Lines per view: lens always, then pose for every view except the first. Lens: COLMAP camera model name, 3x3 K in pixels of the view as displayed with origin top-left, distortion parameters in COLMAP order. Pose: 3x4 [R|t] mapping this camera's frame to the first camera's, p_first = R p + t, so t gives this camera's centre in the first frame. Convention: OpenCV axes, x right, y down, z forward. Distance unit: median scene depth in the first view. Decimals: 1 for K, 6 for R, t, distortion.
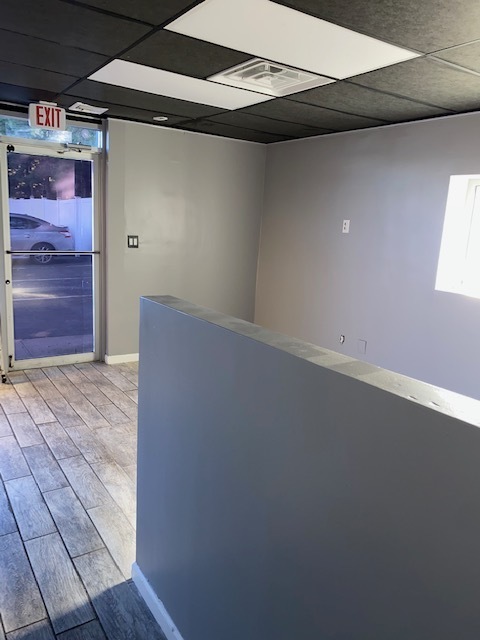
lens RADIAL K [[485.4, 0, 237.0], [0, 485.4, 309.8], [0, 0, 1]] dist [0.036336, -0.033071]
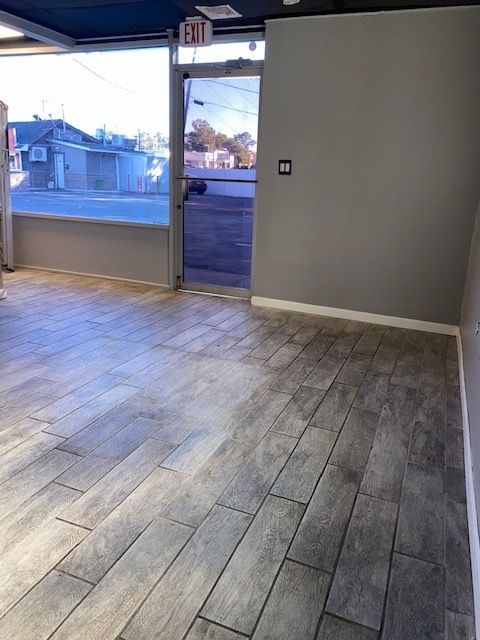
lens RADIAL K [[485.4, 0, 248.8], [0, 485.4, 316.1], [0, 0, 1]] dist [0.036336, -0.033071]
pose [[0.574584, 0.196381, -0.794536, 0.687745], [-0.157419, 0.979178, 0.128177, 0.023674], [0.803164, 0.051426, 0.593534, 0.639857]]
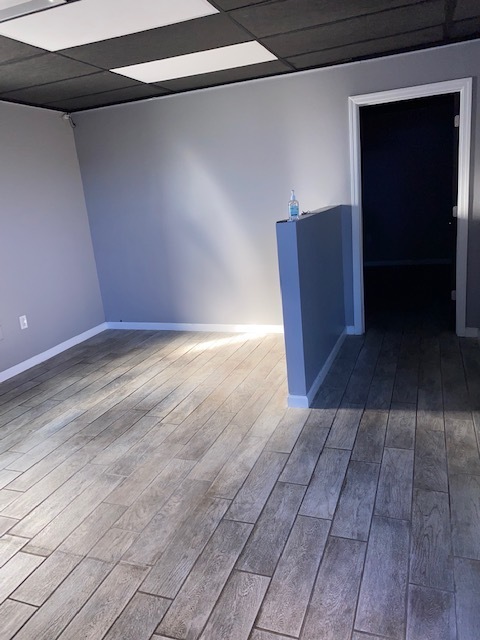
lens RADIAL K [[485.4, 0, 235.2], [0, 485.4, 313.5], [0, 0, 1]] dist [0.036336, -0.033071]
pose [[-0.580014, -0.196539, 0.790542, -0.735312], [0.204973, 0.904023, 0.375139, -0.205542], [-0.788397, 0.379626, -0.484060, 1.080049]]
